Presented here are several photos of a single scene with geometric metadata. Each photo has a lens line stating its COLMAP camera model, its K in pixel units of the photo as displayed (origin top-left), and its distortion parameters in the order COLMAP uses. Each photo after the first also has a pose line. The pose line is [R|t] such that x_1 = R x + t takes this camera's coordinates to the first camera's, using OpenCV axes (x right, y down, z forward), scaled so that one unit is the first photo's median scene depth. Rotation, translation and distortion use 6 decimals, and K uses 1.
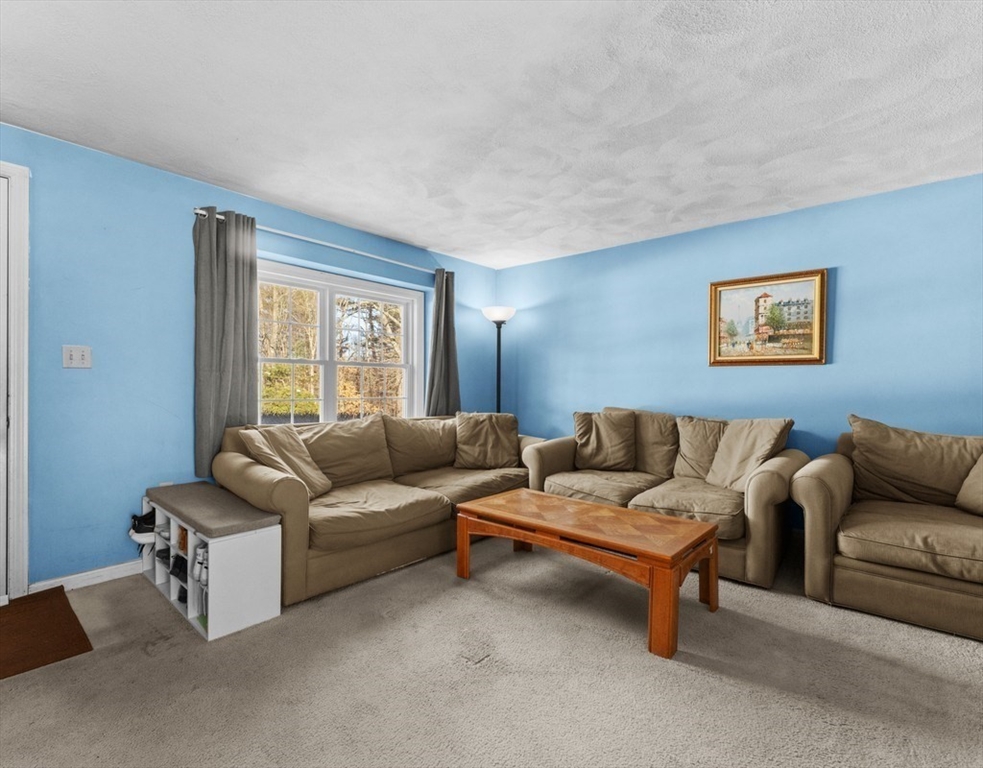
lens RADIAL K [[474.5, 0, 491.5], [0, 474.5, 384.0], [0, 0, 1]] dist [0.002326, 0.000169]
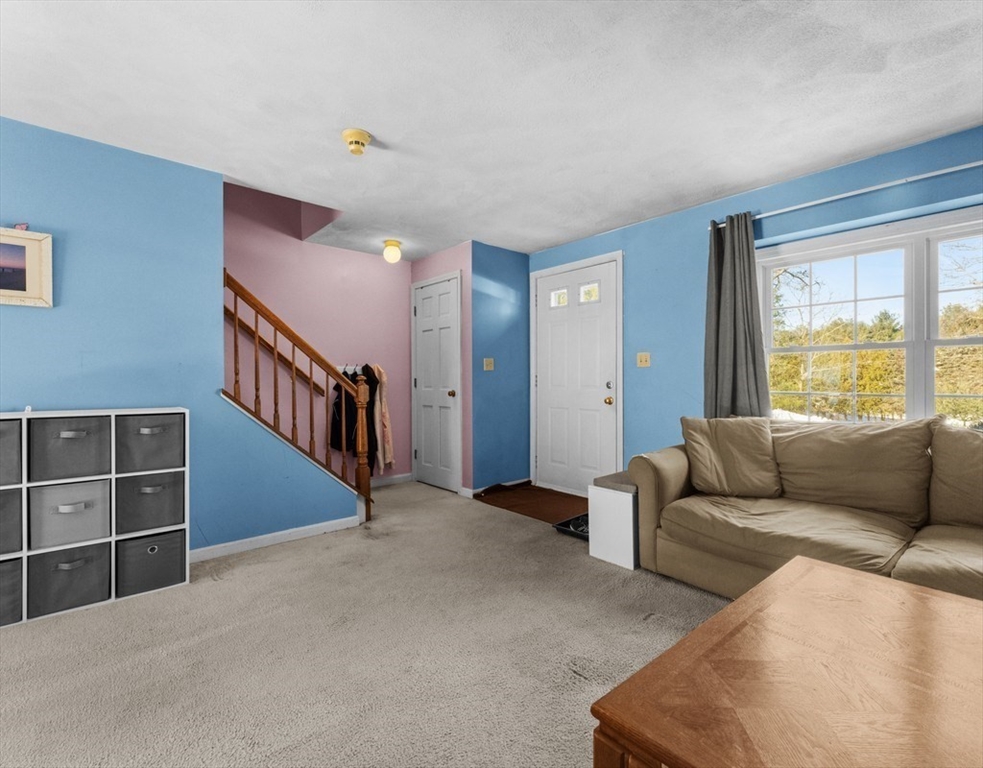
lens RADIAL K [[468.0, 0, 491.5], [0, 468.0, 384.0], [0, 0, 1]] dist [-0.001040, -0.000737]
pose [[-0.138252, -0.000712, -0.990397, 0.506978], [0.005231, 0.999985, -0.001449, 0.013435], [0.990383, -0.005382, -0.138246, 0.539003]]
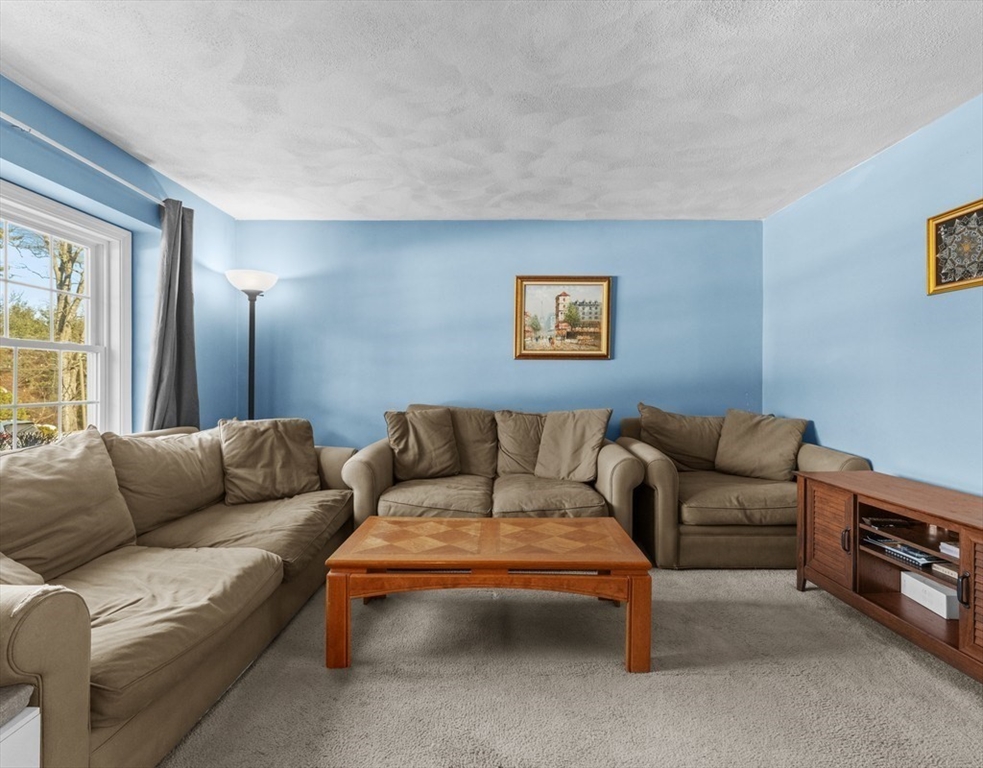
lens RADIAL K [[498.3, 0, 493.4], [0, 498.3, 378.2], [0, 0, 1]] dist [0.003313, -0.001246]
pose [[0.761234, -0.004315, 0.648463, -0.279467], [0.003344, 0.999991, 0.002728, -0.001109], [-0.648469, 0.000092, 0.761241, 0.256771]]
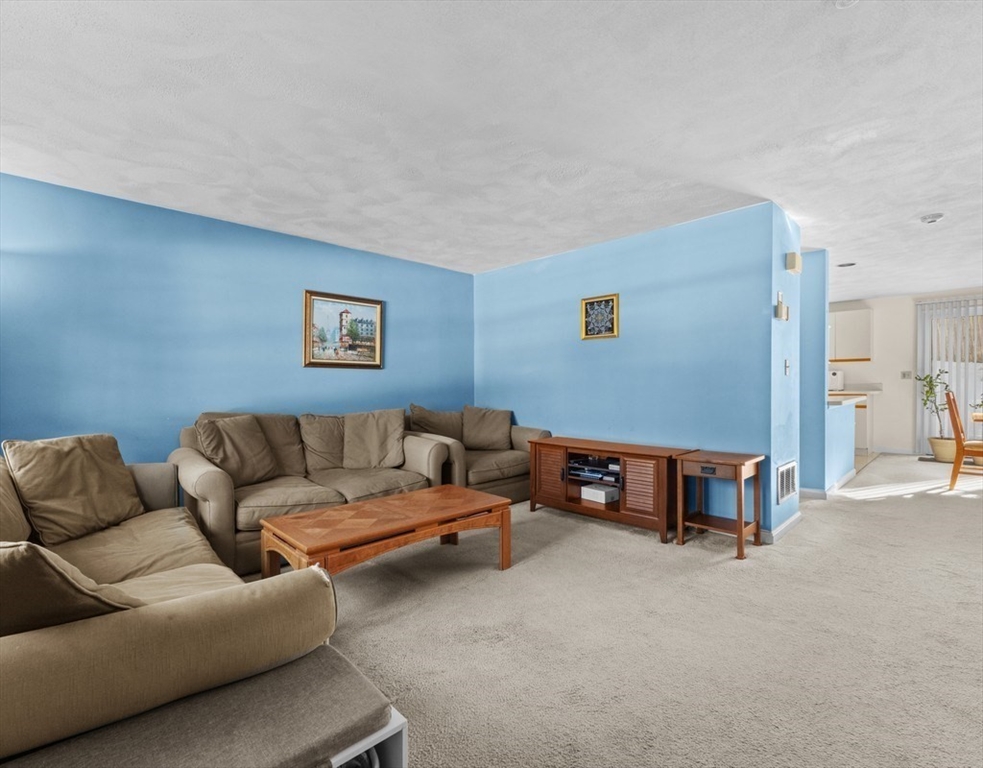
lens RADIAL K [[471.1, 0, 499.8], [0, 471.1, 389.3], [0, 0, 1]] dist [0.001790, -0.000868]
pose [[0.080889, -0.018039, 0.996560, -0.629289], [0.001305, 0.999837, 0.017992, -0.006279], [-0.996722, -0.000155, 0.080900, 0.518918]]
